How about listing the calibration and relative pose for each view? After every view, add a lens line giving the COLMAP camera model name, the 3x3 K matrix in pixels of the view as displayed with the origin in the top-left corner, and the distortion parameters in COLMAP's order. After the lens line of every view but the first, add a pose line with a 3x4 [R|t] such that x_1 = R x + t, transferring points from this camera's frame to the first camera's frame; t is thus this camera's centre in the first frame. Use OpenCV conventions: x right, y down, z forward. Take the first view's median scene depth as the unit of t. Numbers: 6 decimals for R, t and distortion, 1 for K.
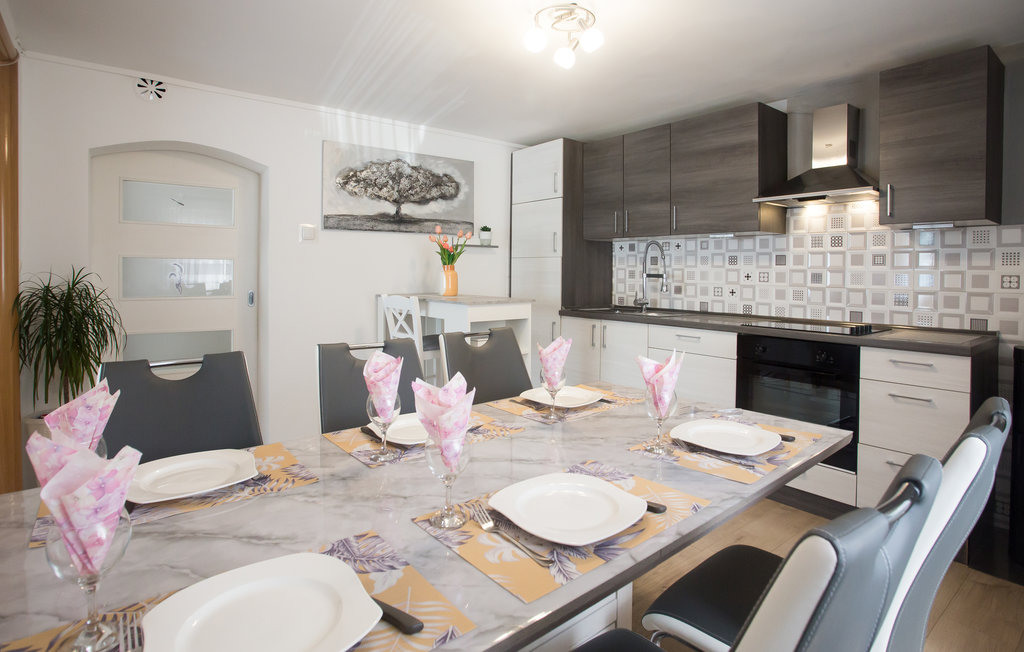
lens RADIAL K [[530.7, 0, 513.4], [0, 530.7, 268.9], [0, 0, 1]] dist [-0.062984, 0.036137]
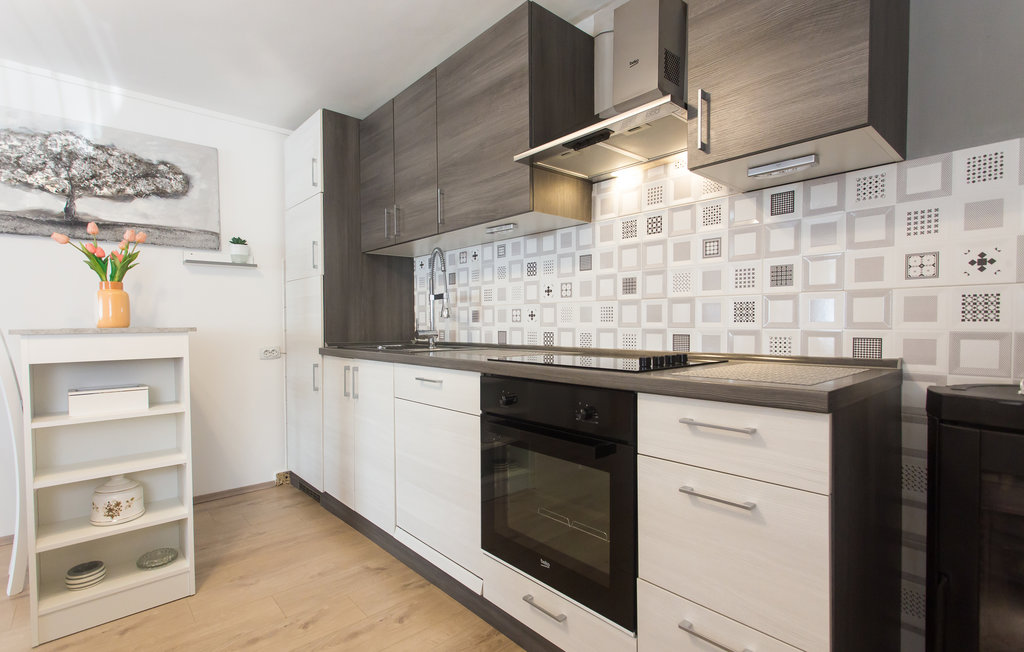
lens RADIAL K [[492.3, 0, 512.0], [0, 492.3, 326.0], [0, 0, 1]] dist [0.020508, 0.000506]
pose [[0.997896, -0.016656, 0.062654, 0.356436], [0.016034, 0.999817, 0.010410, 0.052649], [-0.062816, -0.009383, 0.997981, 0.359658]]
